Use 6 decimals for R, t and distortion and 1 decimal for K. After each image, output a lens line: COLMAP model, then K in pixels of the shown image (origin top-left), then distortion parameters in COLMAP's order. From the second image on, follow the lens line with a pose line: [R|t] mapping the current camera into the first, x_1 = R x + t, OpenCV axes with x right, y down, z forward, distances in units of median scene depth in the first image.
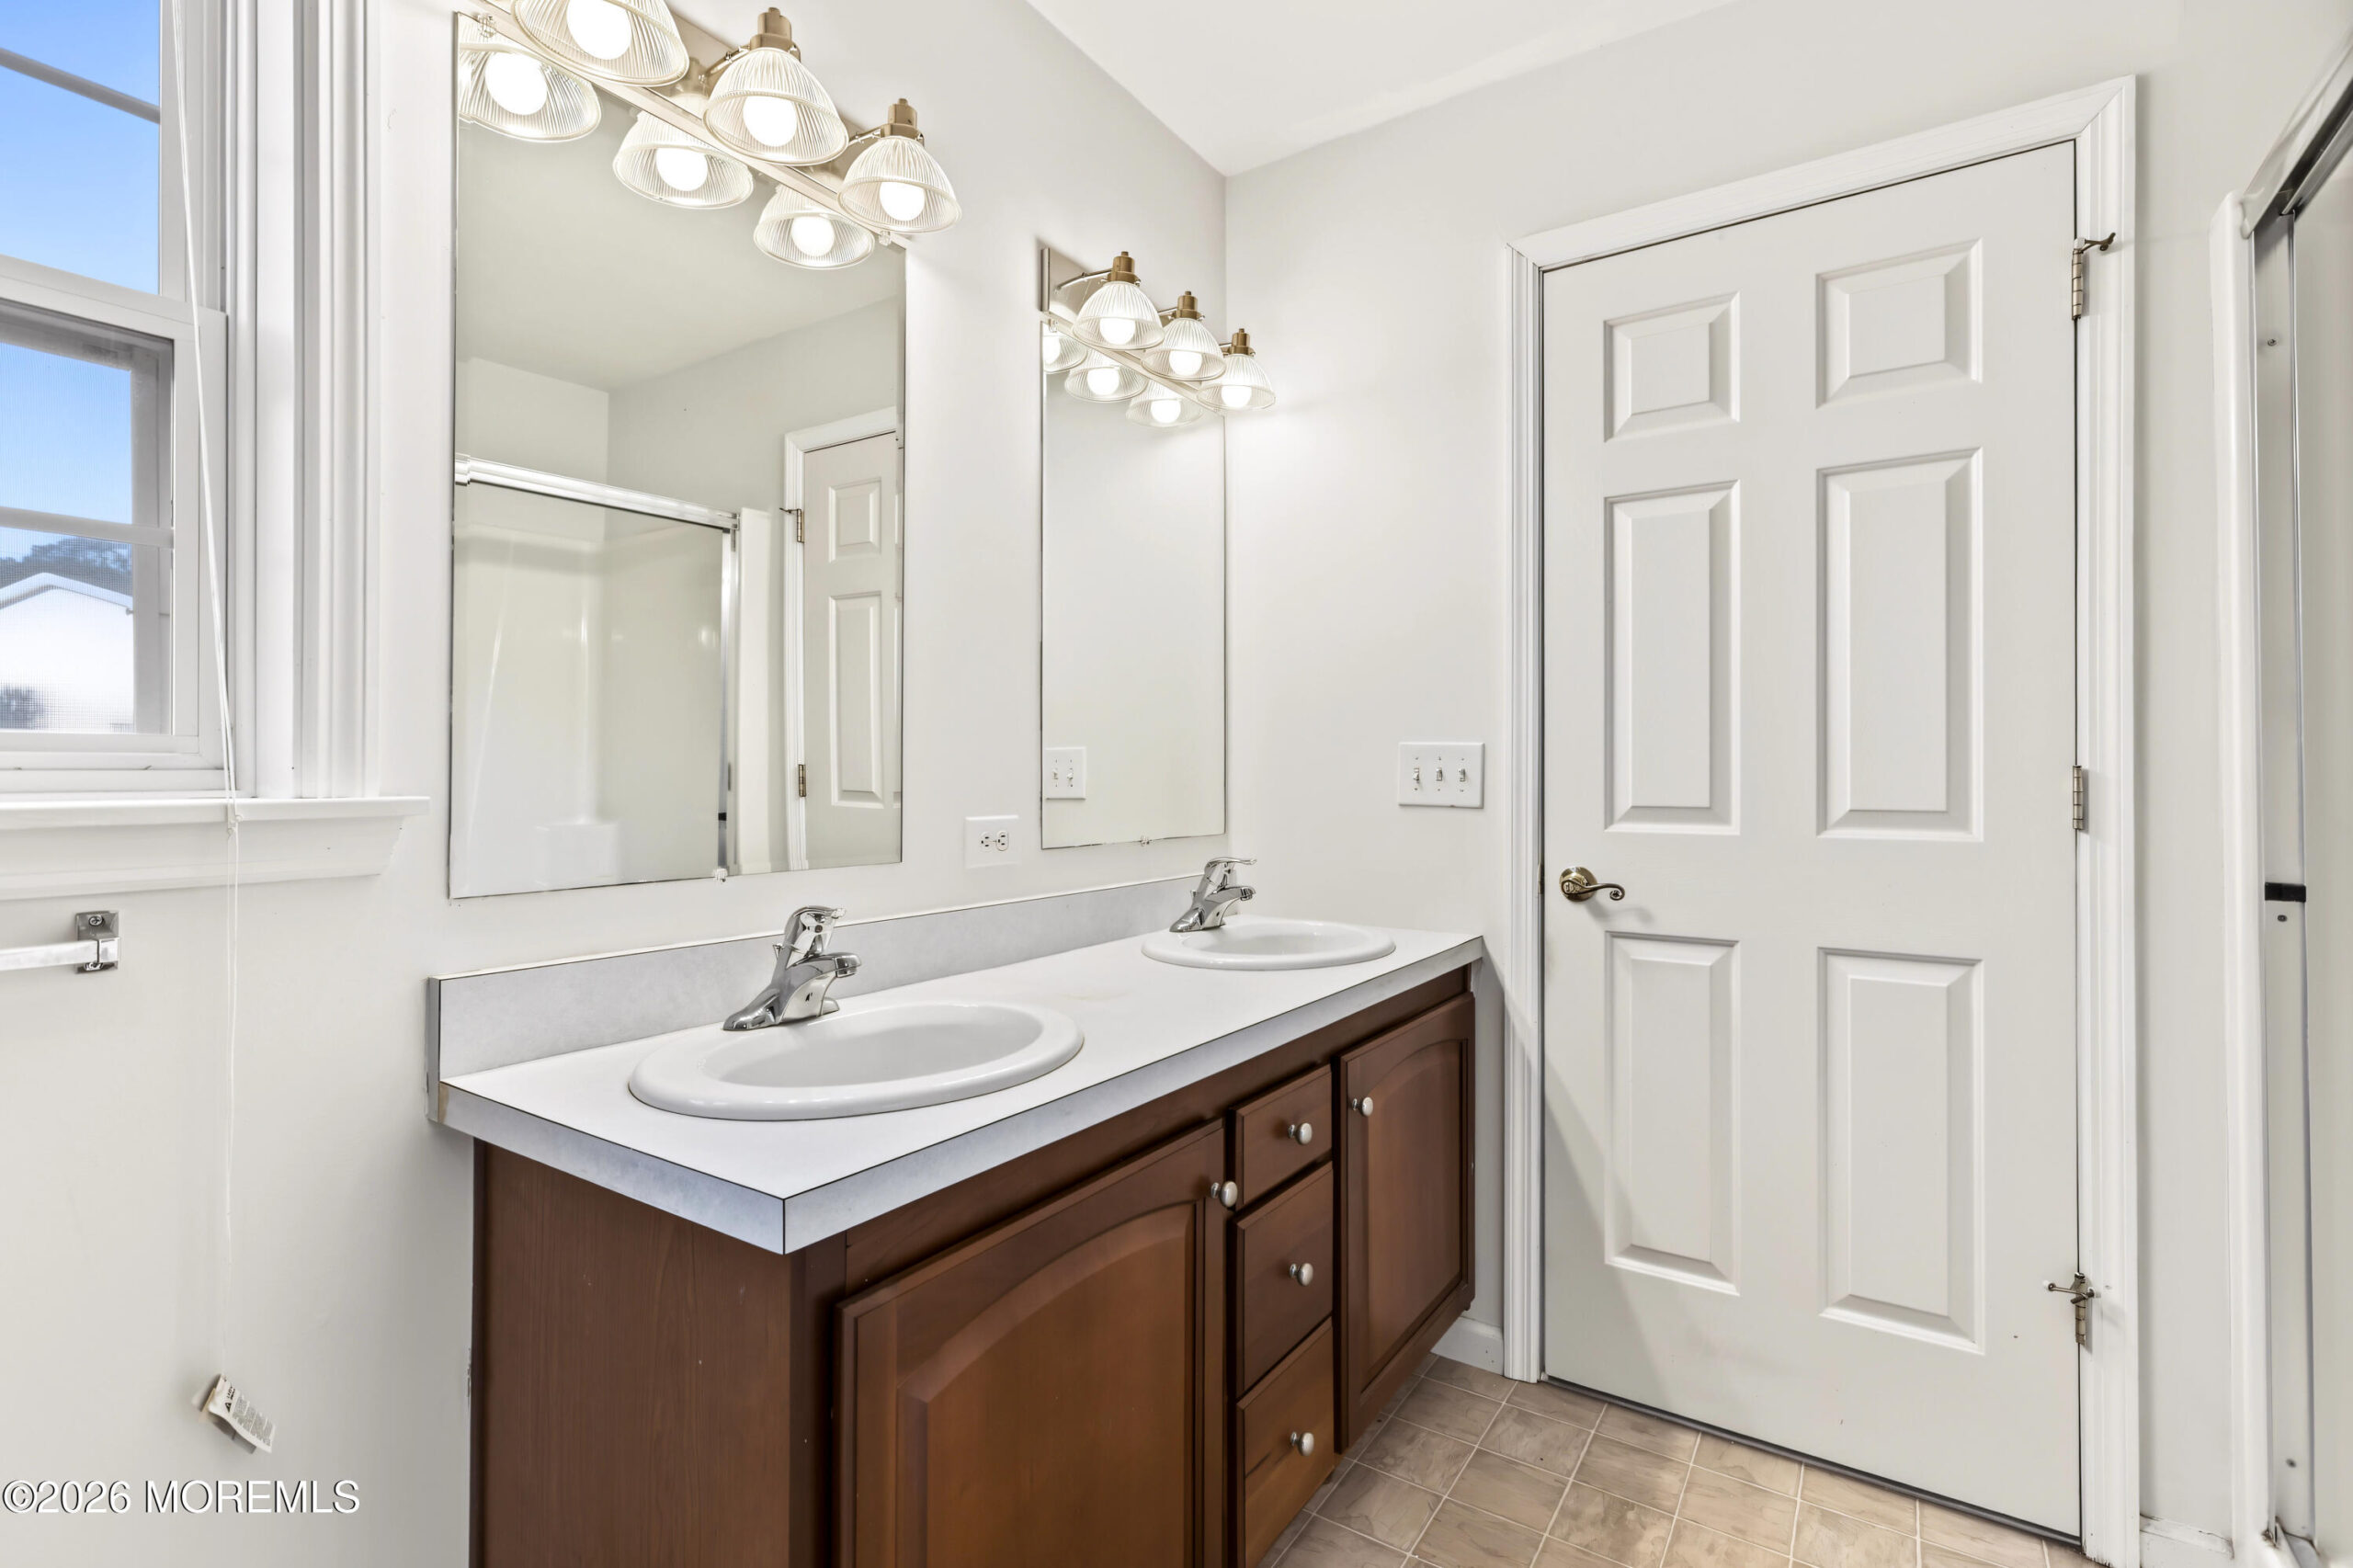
lens RADIAL K [[1087.6, 0, 1111.7], [0, 1087.6, 768.6], [0, 0, 1]] dist [-0.001624, 0.002168]
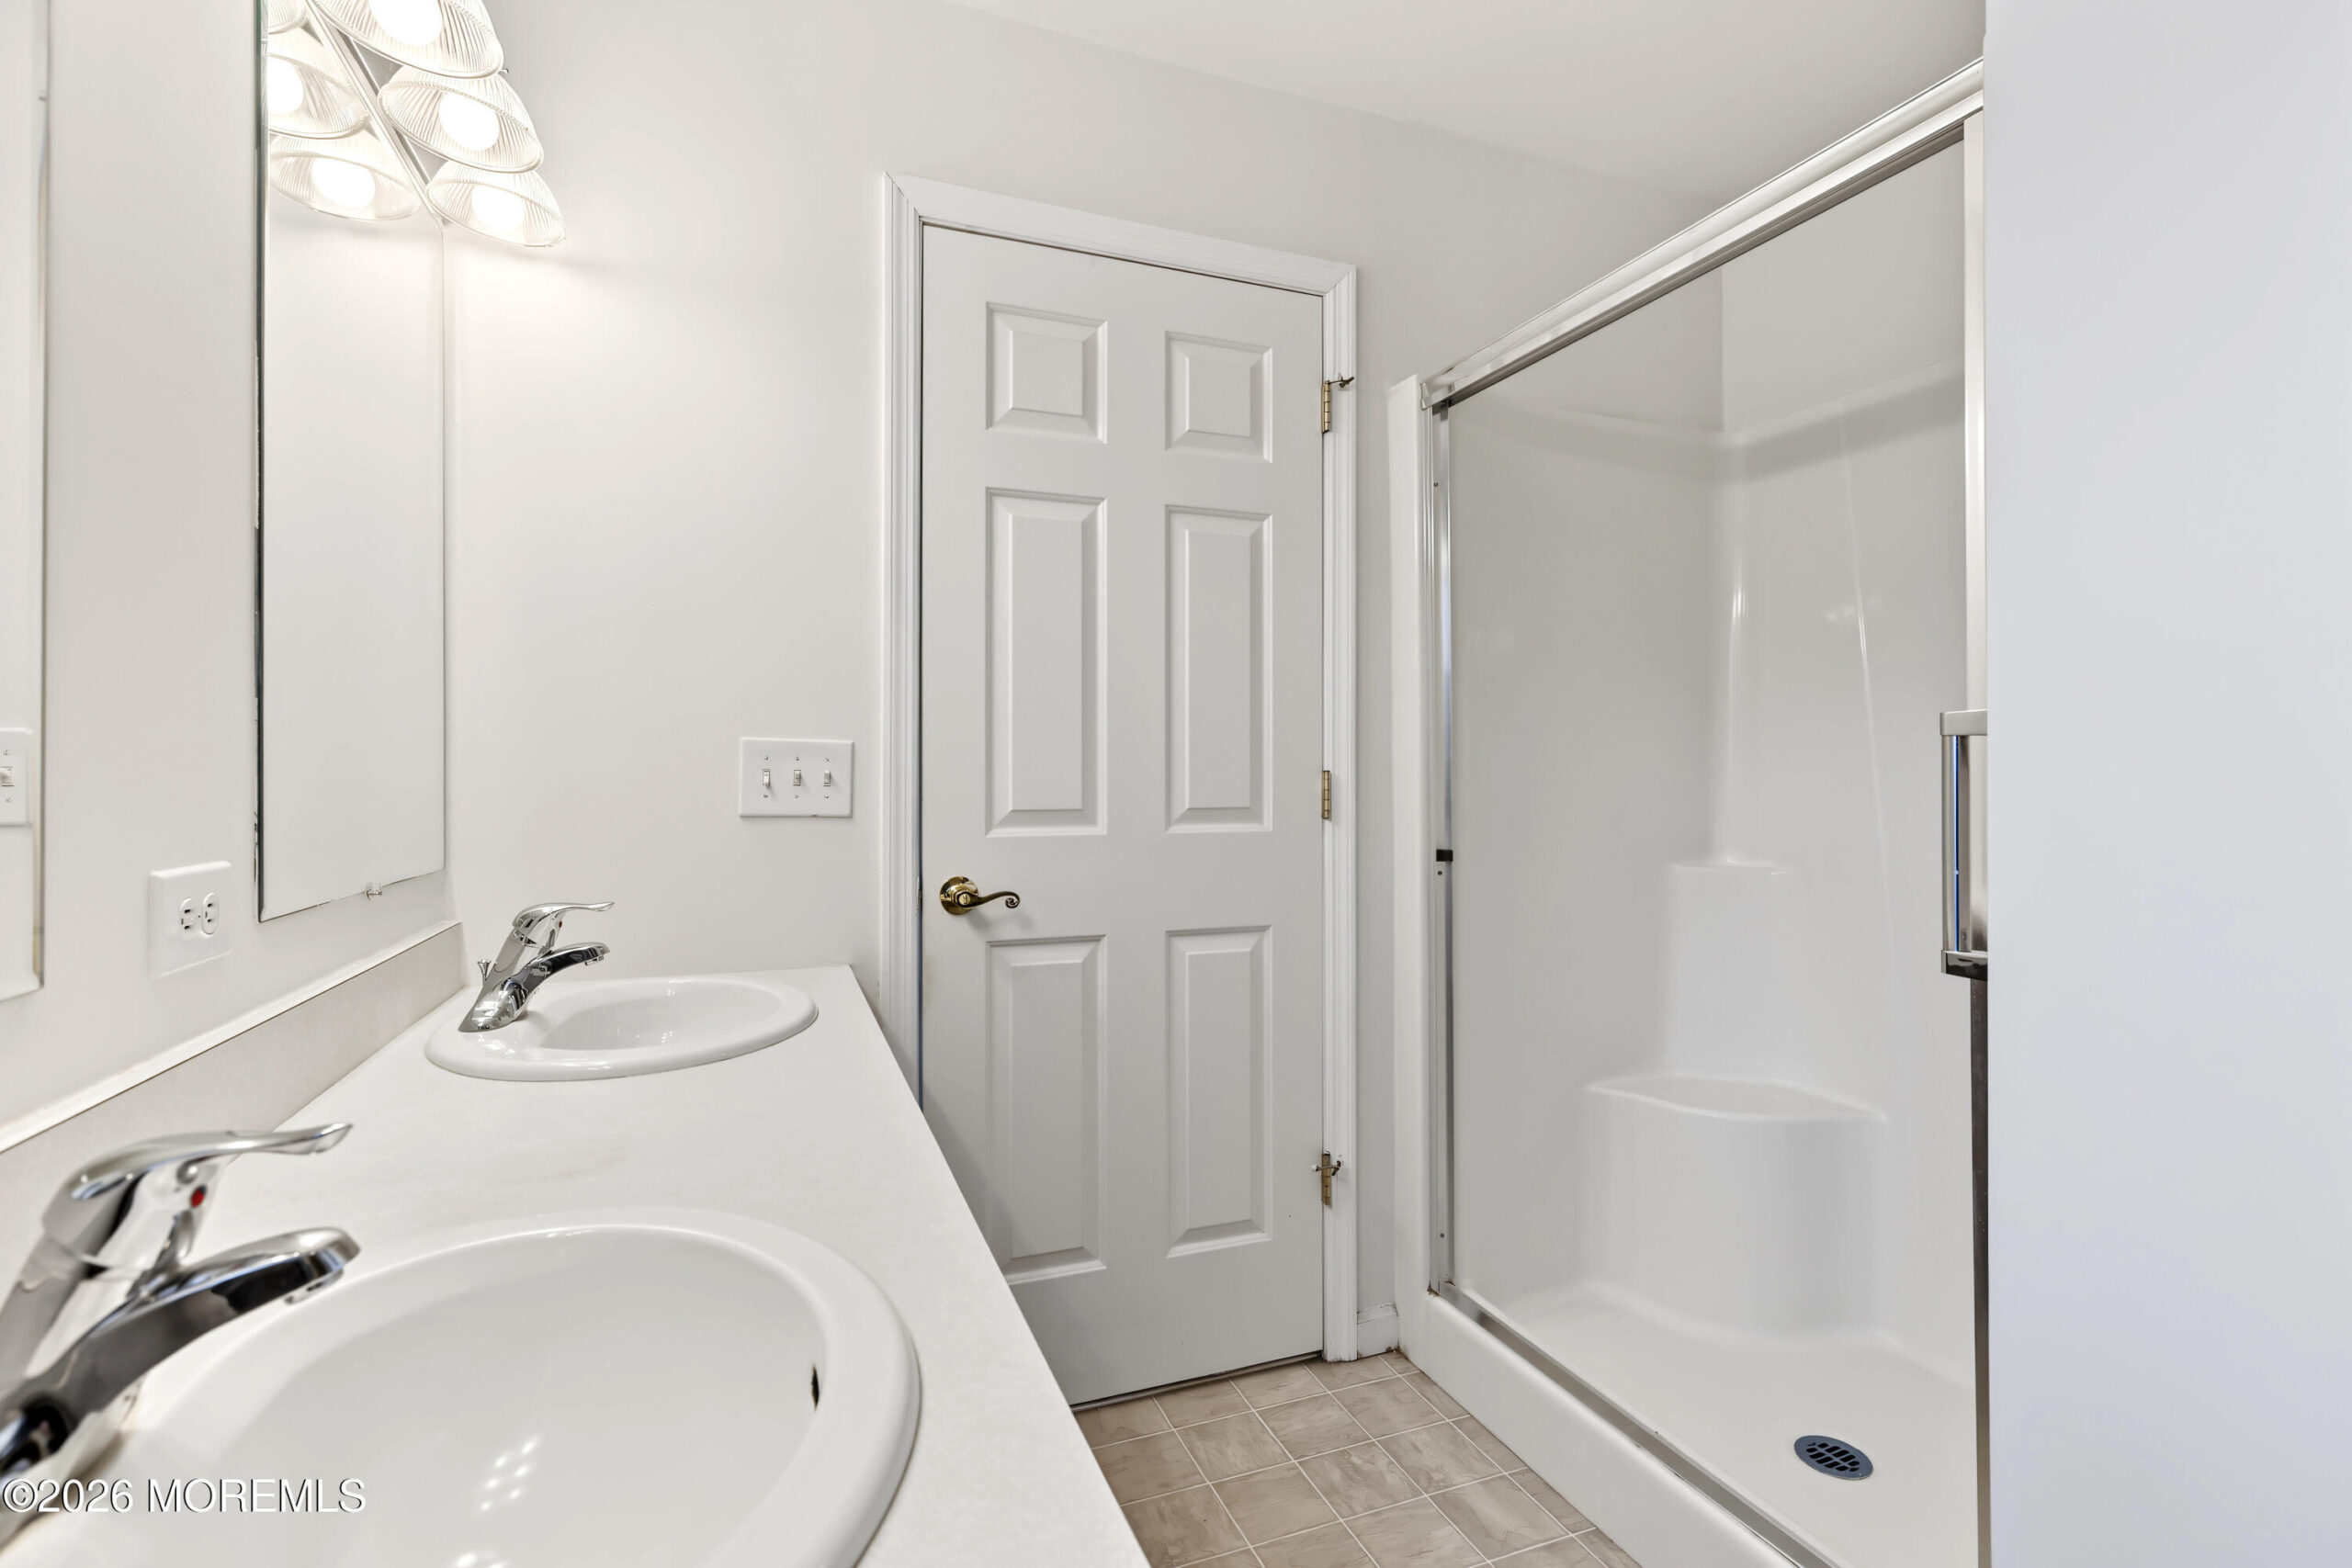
lens RADIAL K [[1087.0, 0, 1178.6], [0, 1087.0, 781.7], [0, 0, 1]] dist [-0.001624, 0.002168]
pose [[0.547576, -0.003999, 0.836746, -0.265993], [-0.000641, 0.999986, 0.005199, 0.003687], [-0.836756, -0.003383, 0.547566, 0.354118]]
